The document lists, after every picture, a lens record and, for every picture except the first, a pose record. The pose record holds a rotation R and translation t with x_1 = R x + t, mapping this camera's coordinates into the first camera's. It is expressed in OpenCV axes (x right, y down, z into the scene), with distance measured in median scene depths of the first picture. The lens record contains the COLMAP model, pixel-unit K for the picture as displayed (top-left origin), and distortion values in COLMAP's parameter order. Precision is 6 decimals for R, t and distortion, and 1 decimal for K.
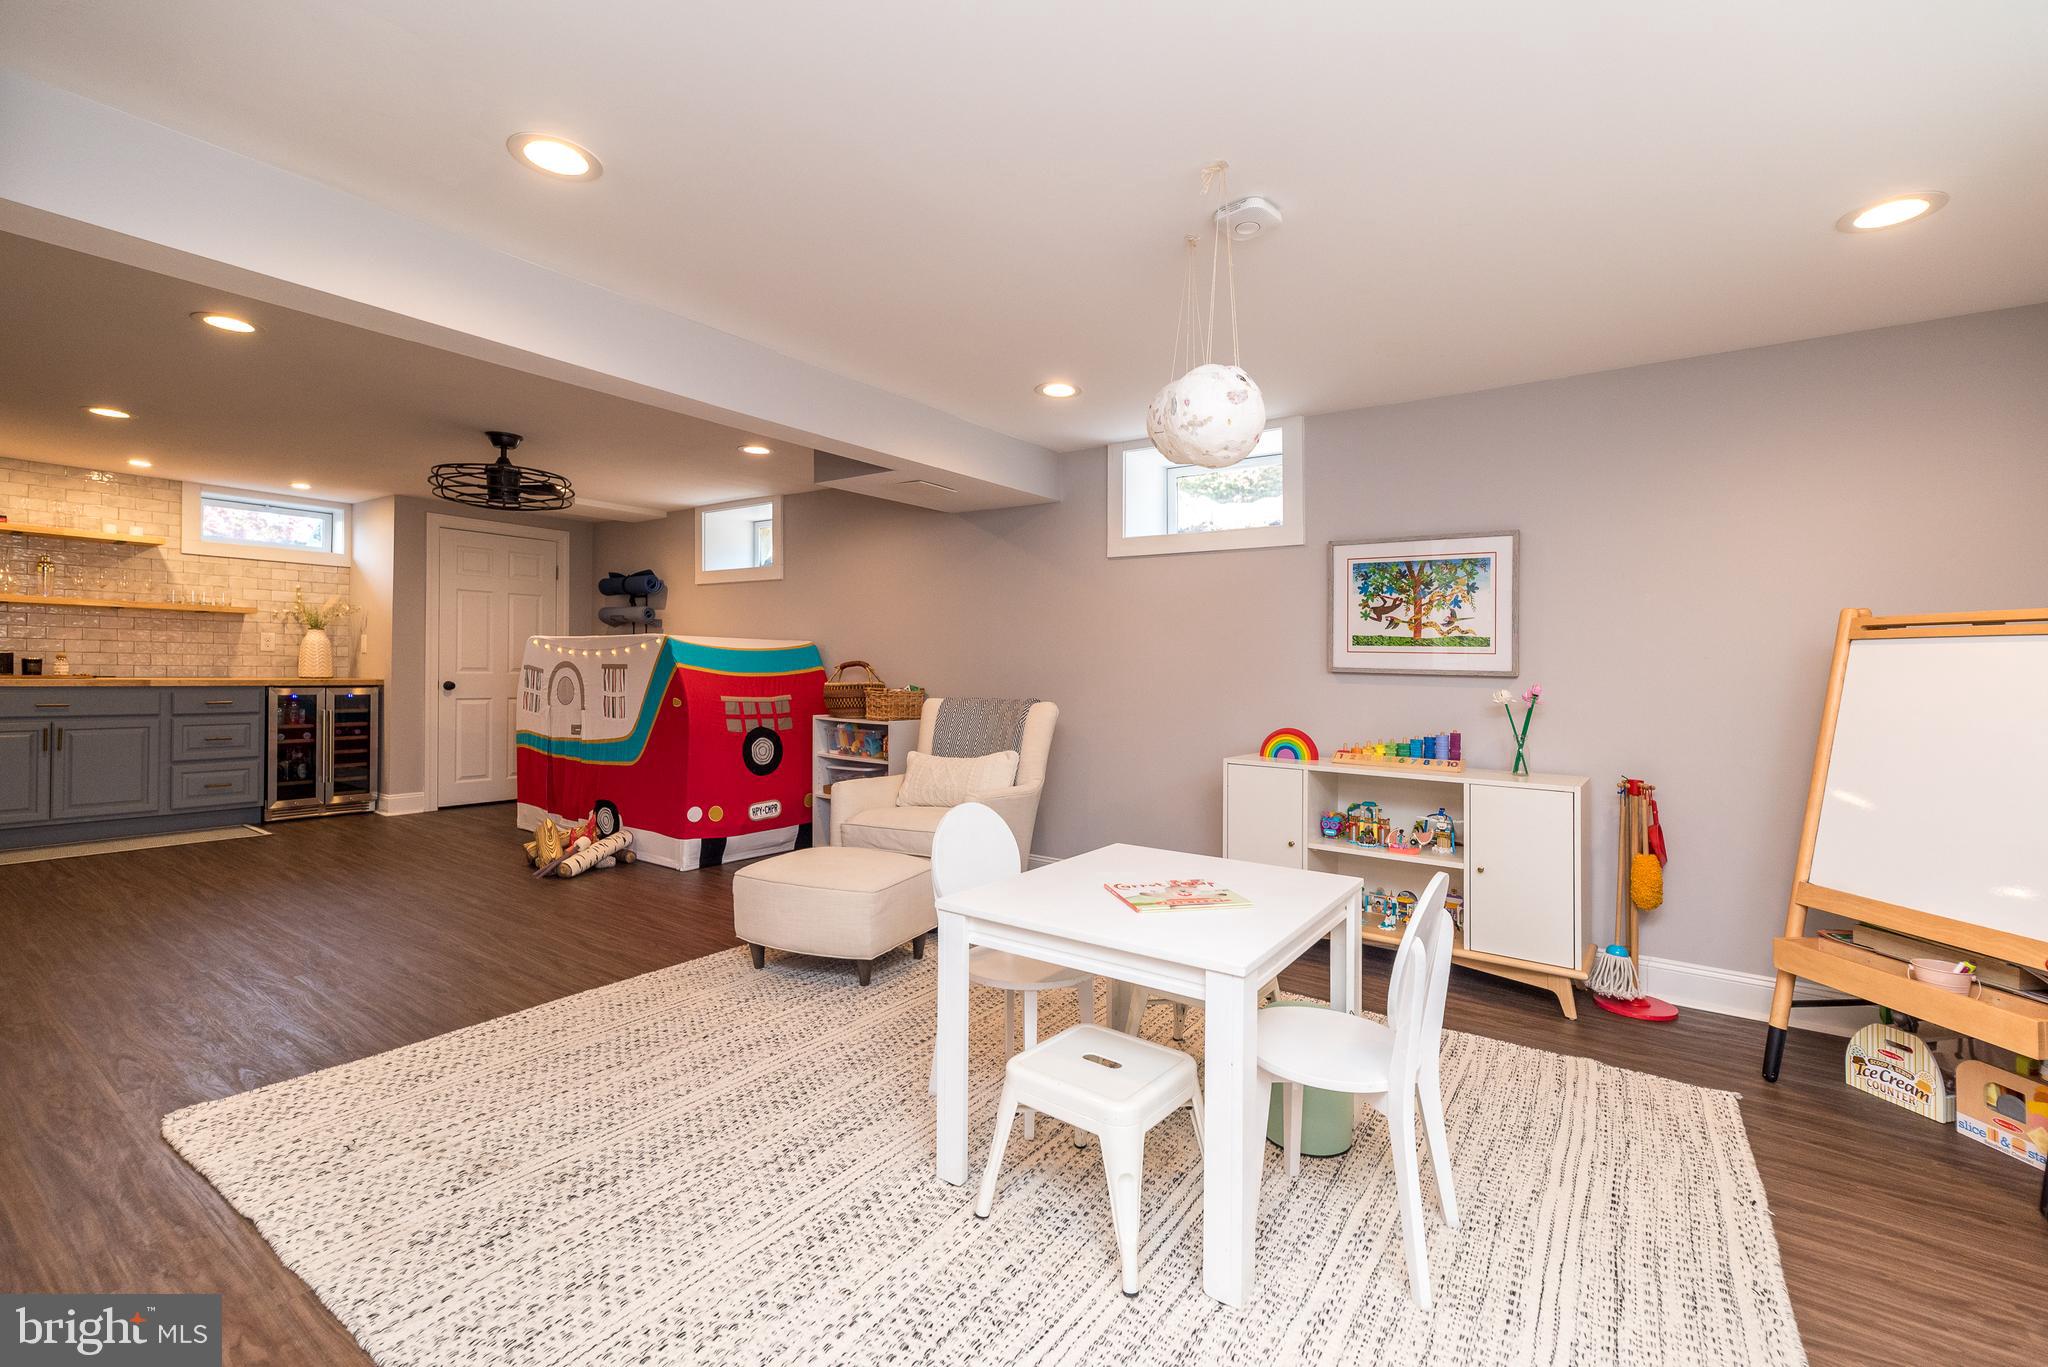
lens RADIAL K [[862.5, 0, 1025.0], [0, 862.5, 651.5], [0, 0, 1]] dist [-0.001520, -0.000525]
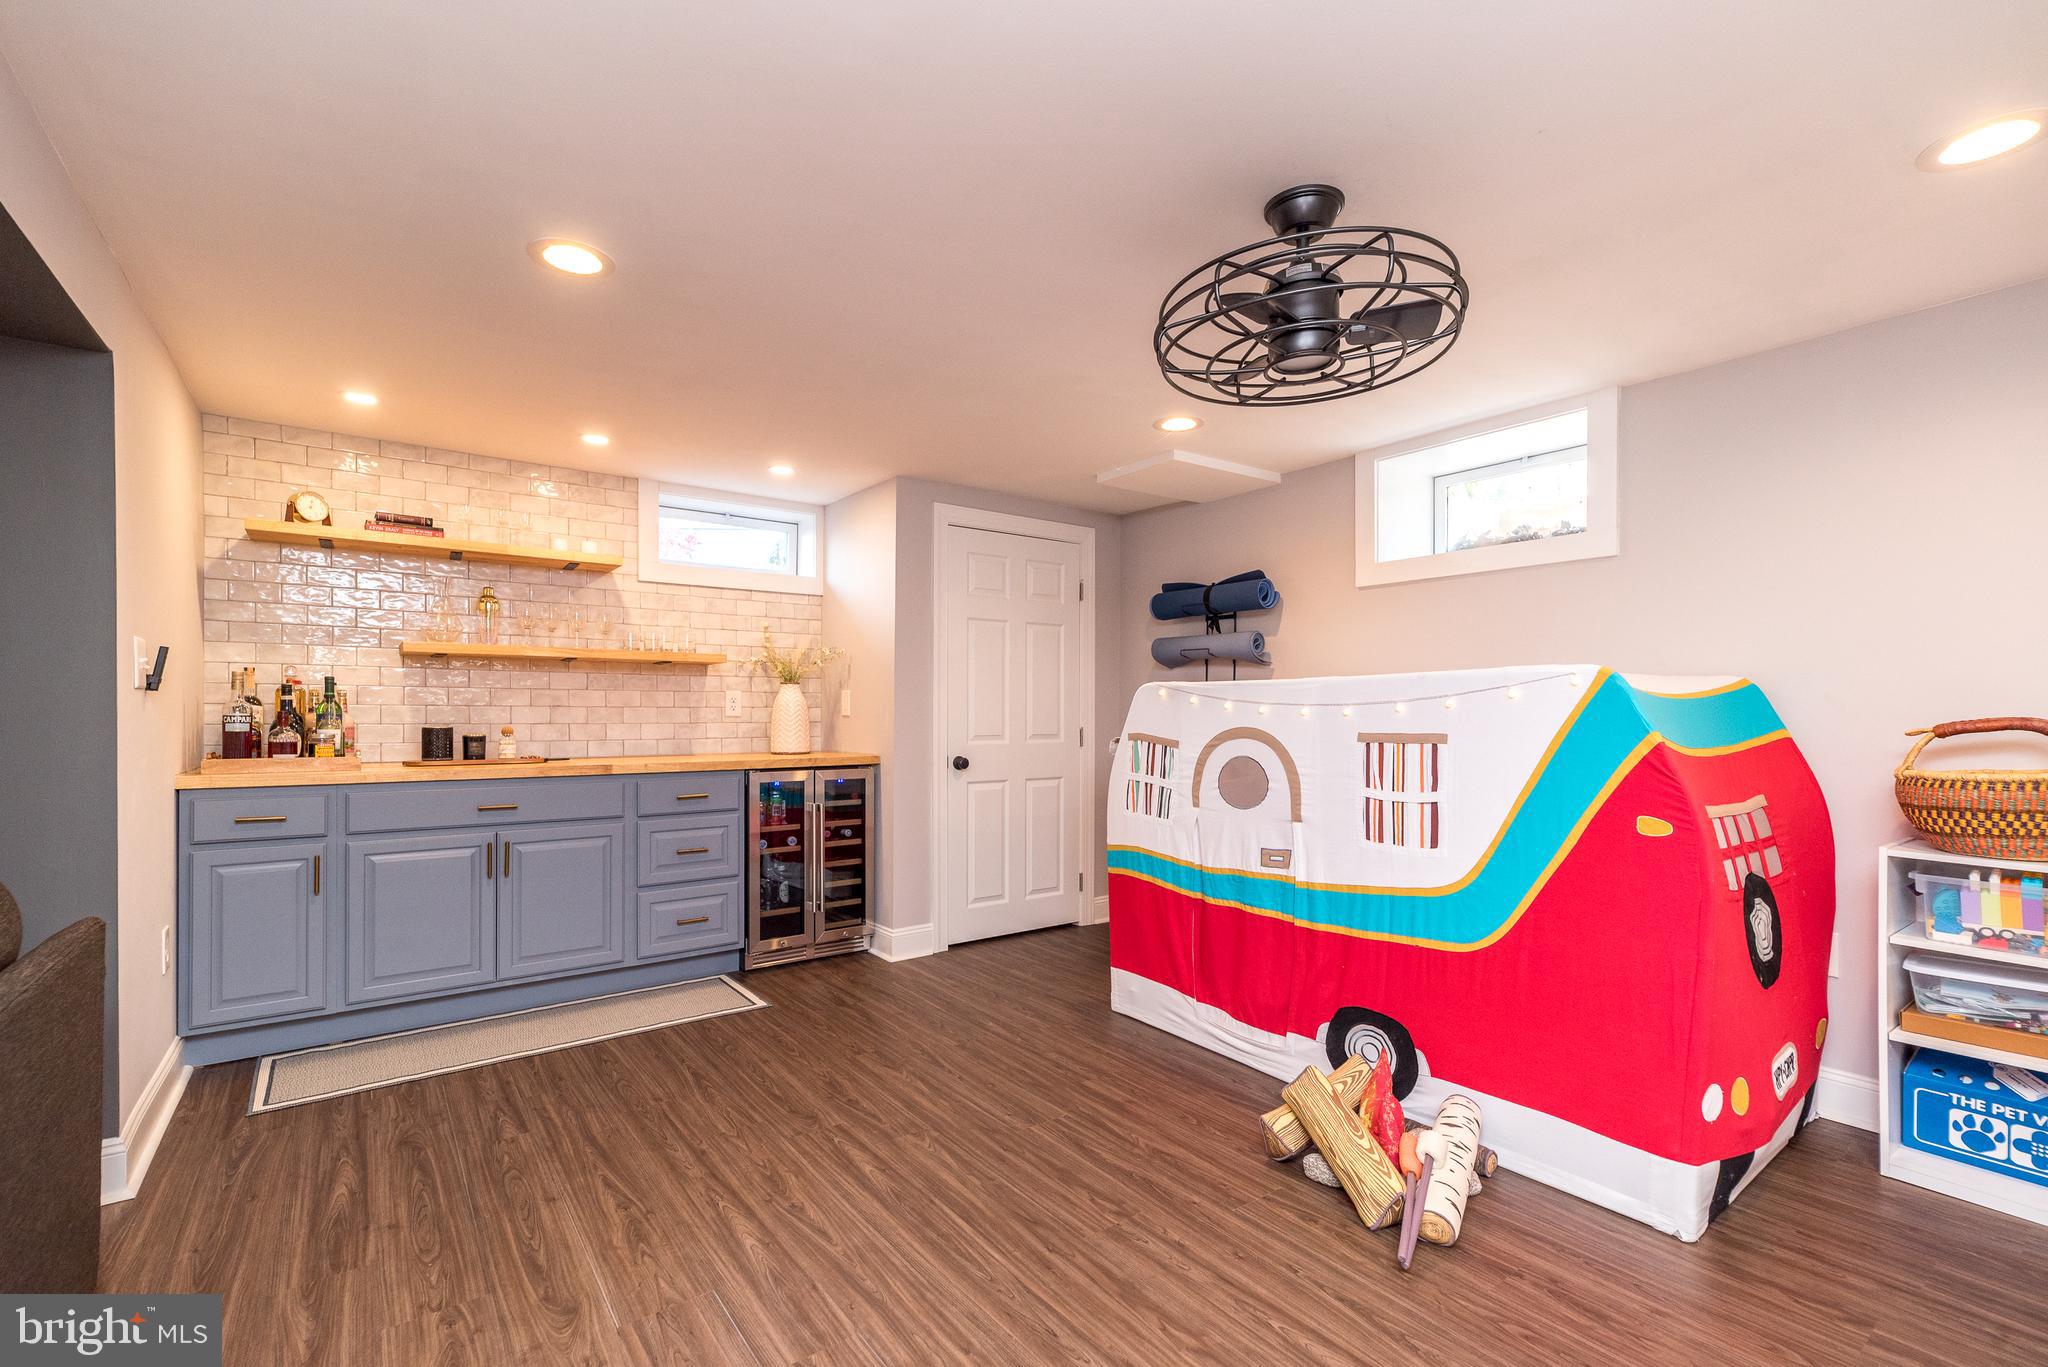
lens RADIAL K [[891.6, 0, 1028.8], [0, 891.6, 679.8], [0, 0, 1]] dist [0.005298, 0.000616]
pose [[0.951014, -0.030495, -0.307639, -0.453920], [0.023903, 0.999397, -0.025174, -0.006747], [0.308221, 0.016588, 0.951170, 0.404650]]
